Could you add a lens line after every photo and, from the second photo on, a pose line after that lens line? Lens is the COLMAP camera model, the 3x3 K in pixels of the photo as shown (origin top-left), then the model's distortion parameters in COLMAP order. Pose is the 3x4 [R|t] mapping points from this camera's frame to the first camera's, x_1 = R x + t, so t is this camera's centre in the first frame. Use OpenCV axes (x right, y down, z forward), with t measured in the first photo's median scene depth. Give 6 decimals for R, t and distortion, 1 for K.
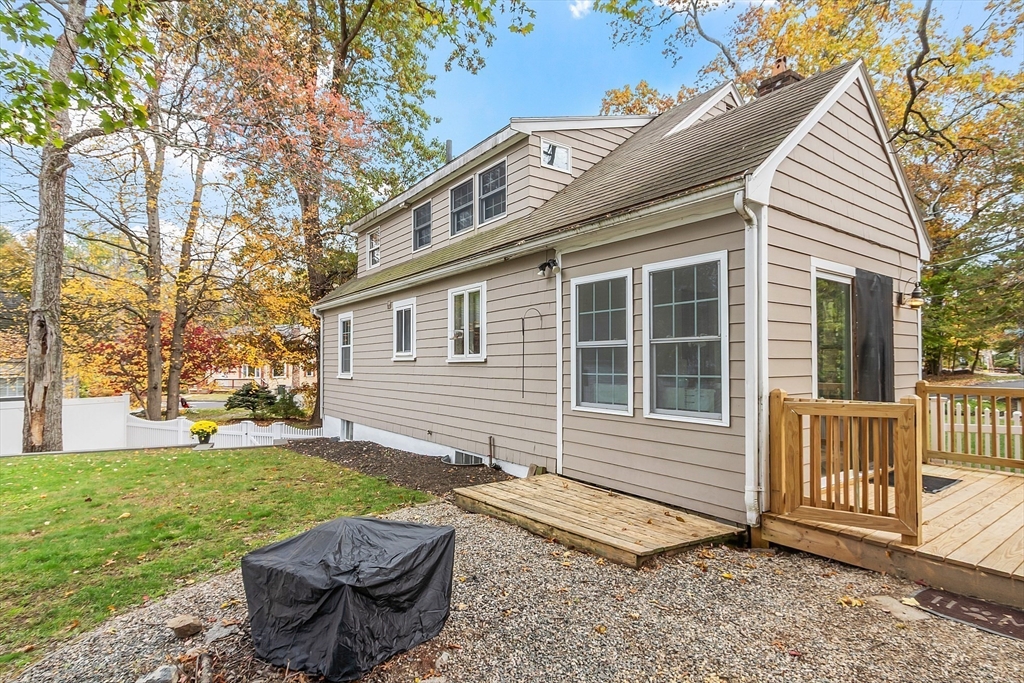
lens RADIAL K [[518.3, 0, 510.8], [0, 518.3, 361.3], [0, 0, 1]] dist [0.001191, -0.000112]
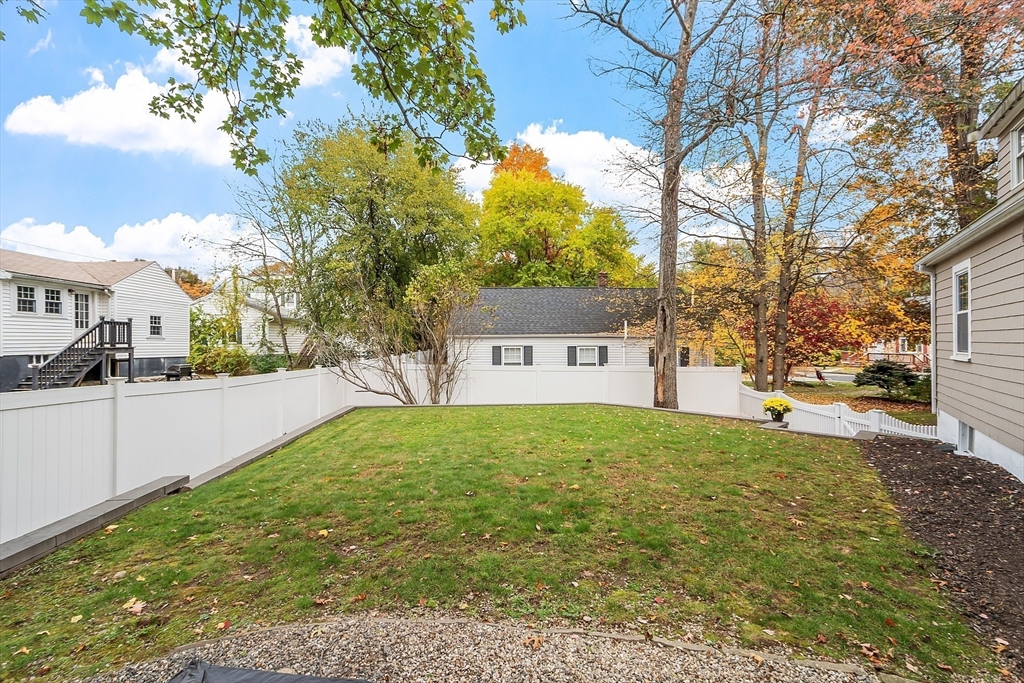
lens RADIAL K [[449.1, 0, 514.3], [0, 449.1, 342.5], [0, 0, 1]] dist [-0.000121, -0.001222]
pose [[0.347414, 0.004404, -0.937701, 0.030594], [0.009232, 0.999924, 0.008117, -0.000125], [0.937666, -0.011477, 0.347348, 0.321551]]
